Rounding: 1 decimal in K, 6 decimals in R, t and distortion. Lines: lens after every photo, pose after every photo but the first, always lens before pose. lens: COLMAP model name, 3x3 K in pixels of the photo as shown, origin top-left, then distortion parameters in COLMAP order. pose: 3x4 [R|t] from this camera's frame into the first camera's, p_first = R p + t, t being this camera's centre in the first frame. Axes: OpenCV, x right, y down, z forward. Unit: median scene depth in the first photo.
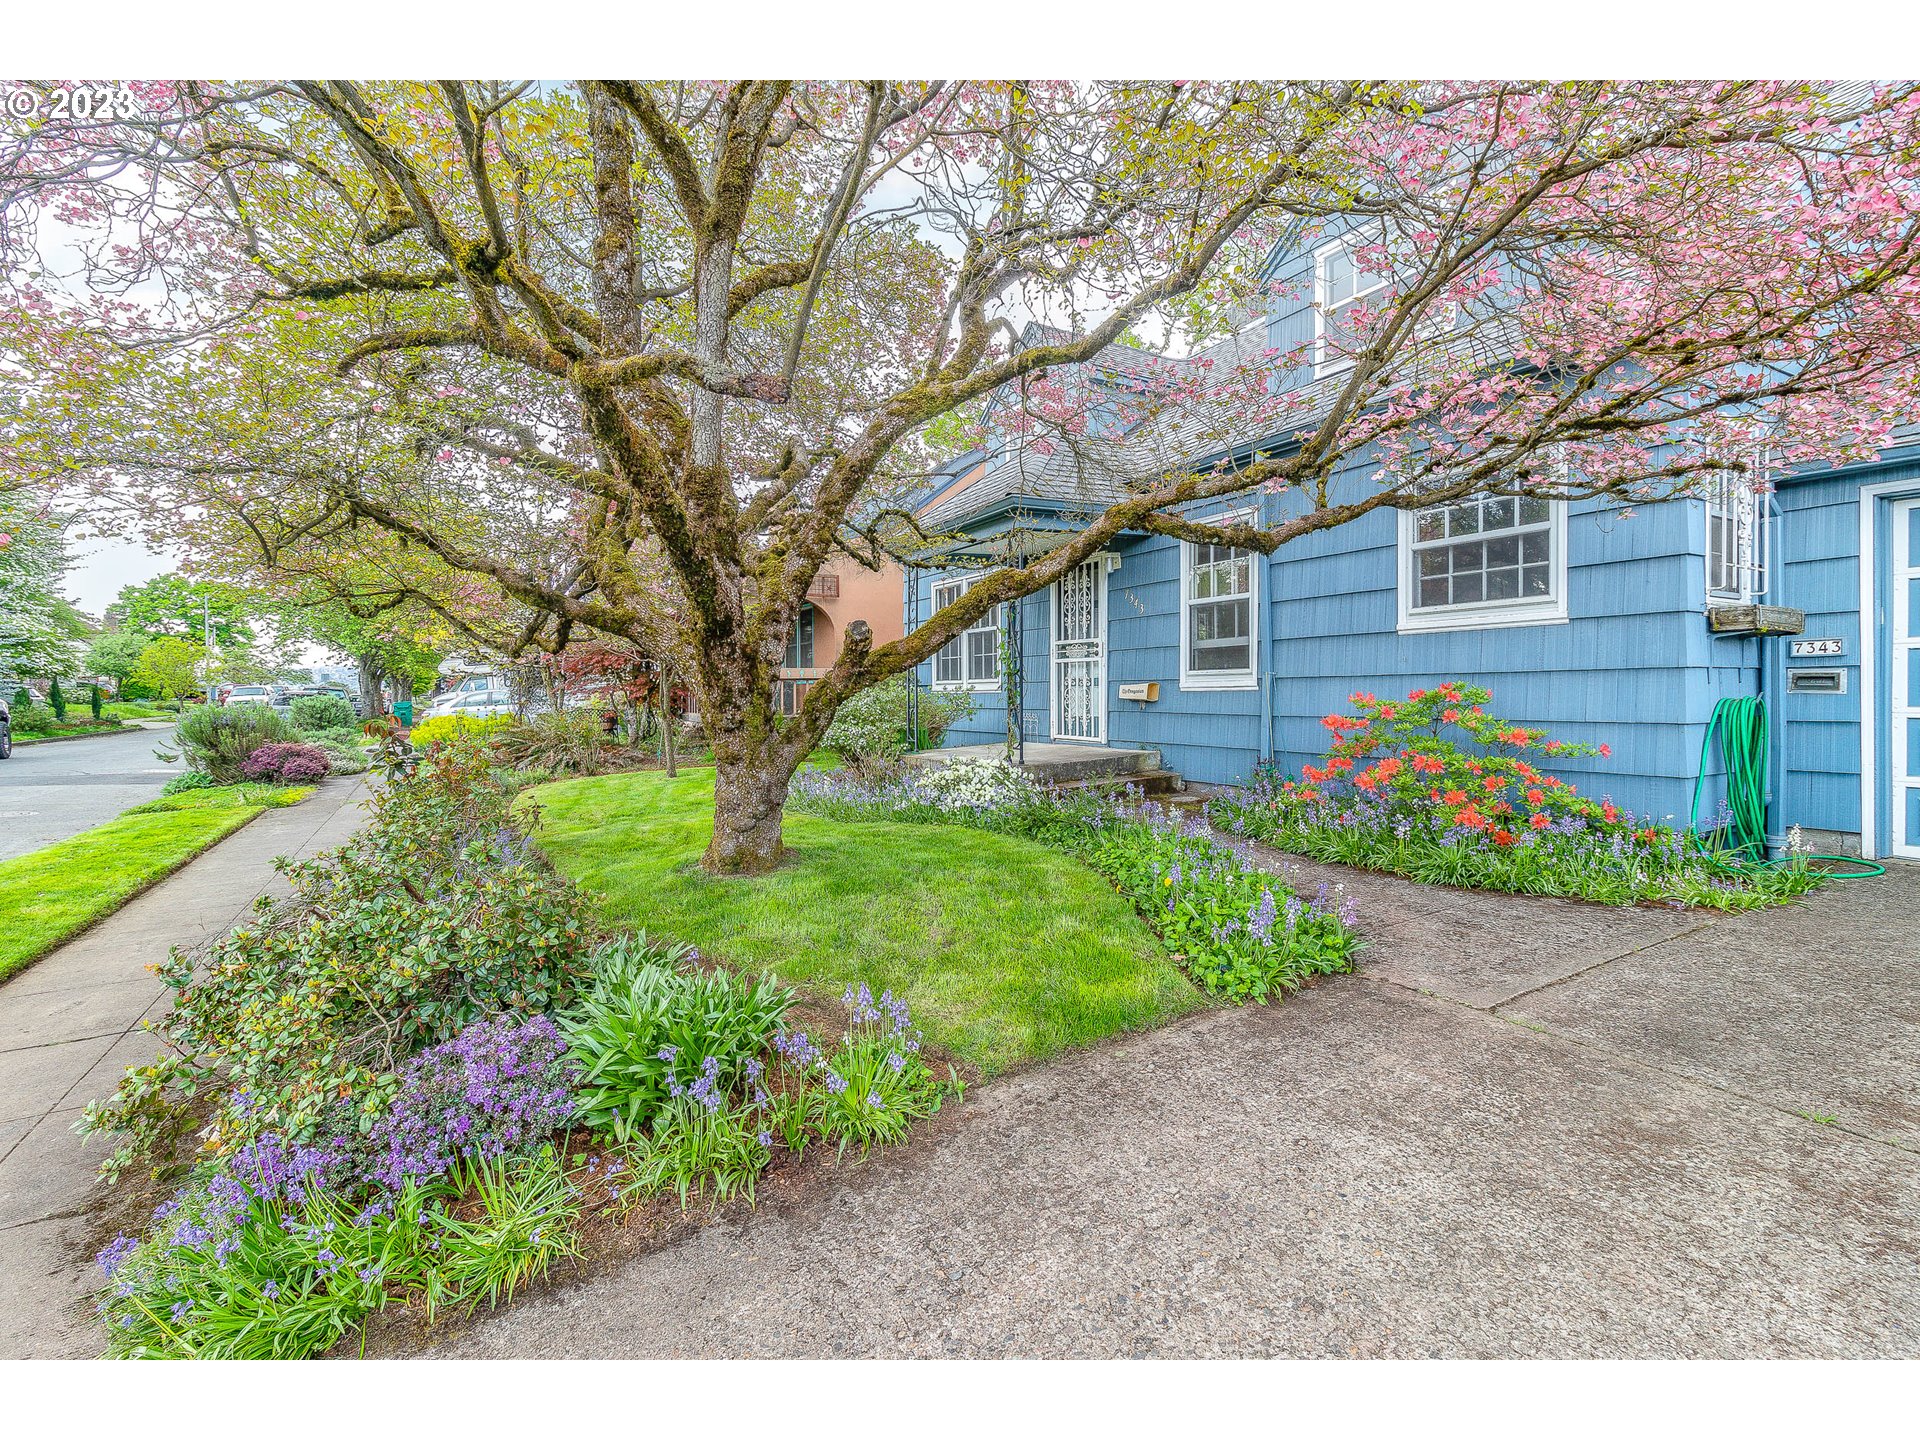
lens RADIAL K [[894.0, 0, 956.4], [0, 894.0, 694.1], [0, 0, 1]] dist [0.007294, -0.003795]
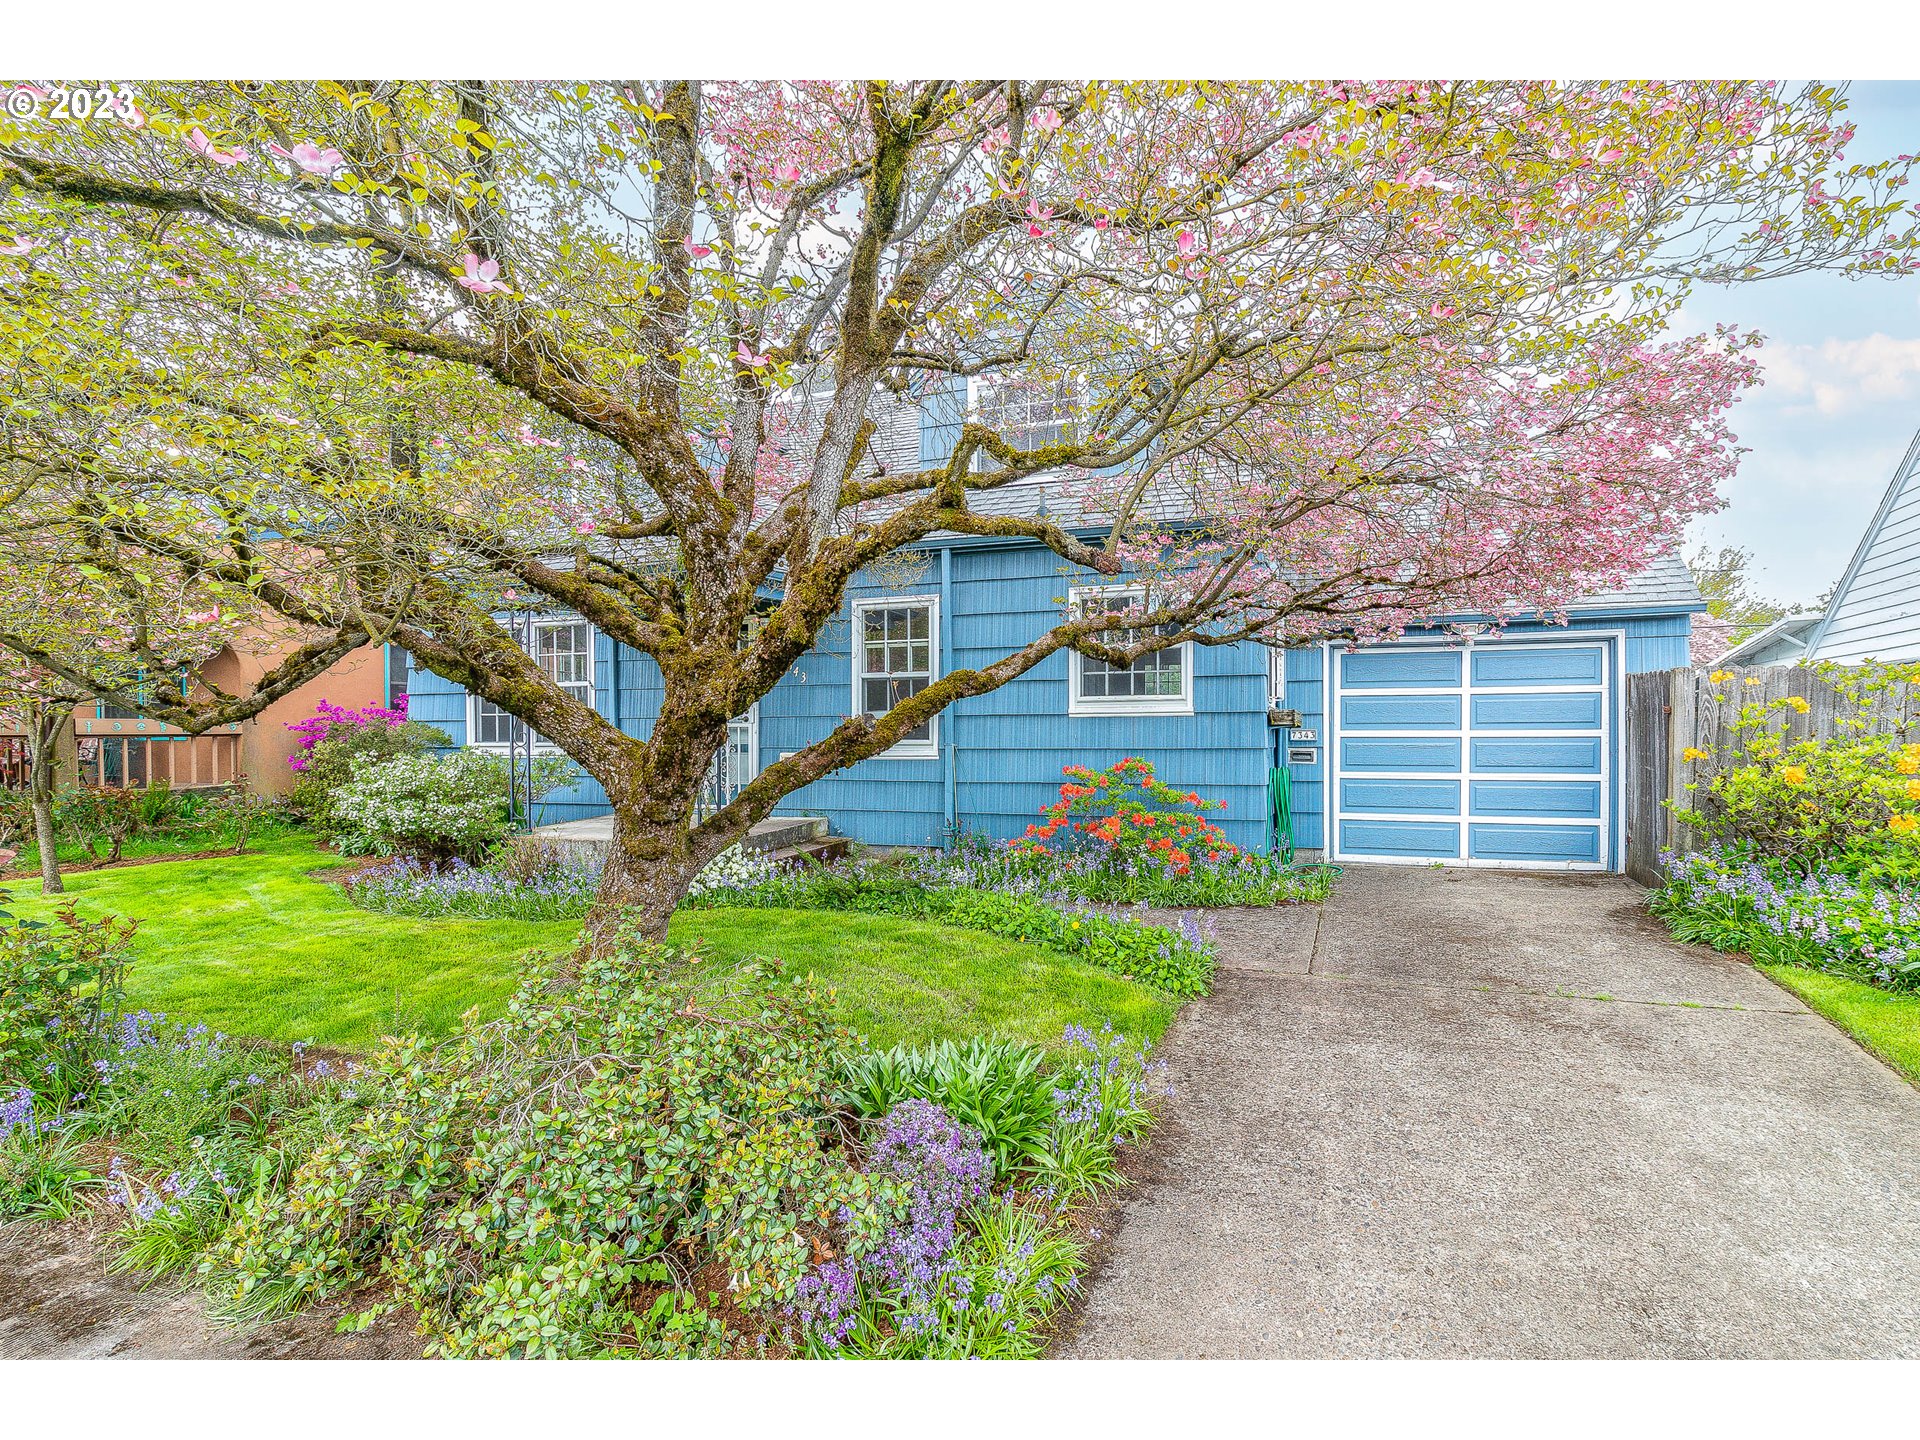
lens RADIAL K [[1029.8, 0, 962.2], [0, 1029.8, 744.9], [0, 0, 1]] dist [0.014409, -0.027887]
pose [[0.751452, -0.003551, 0.659778, -0.749512], [-0.002016, 0.999968, 0.007678, -0.049679], [-0.659784, -0.007100, 0.751421, 0.011395]]
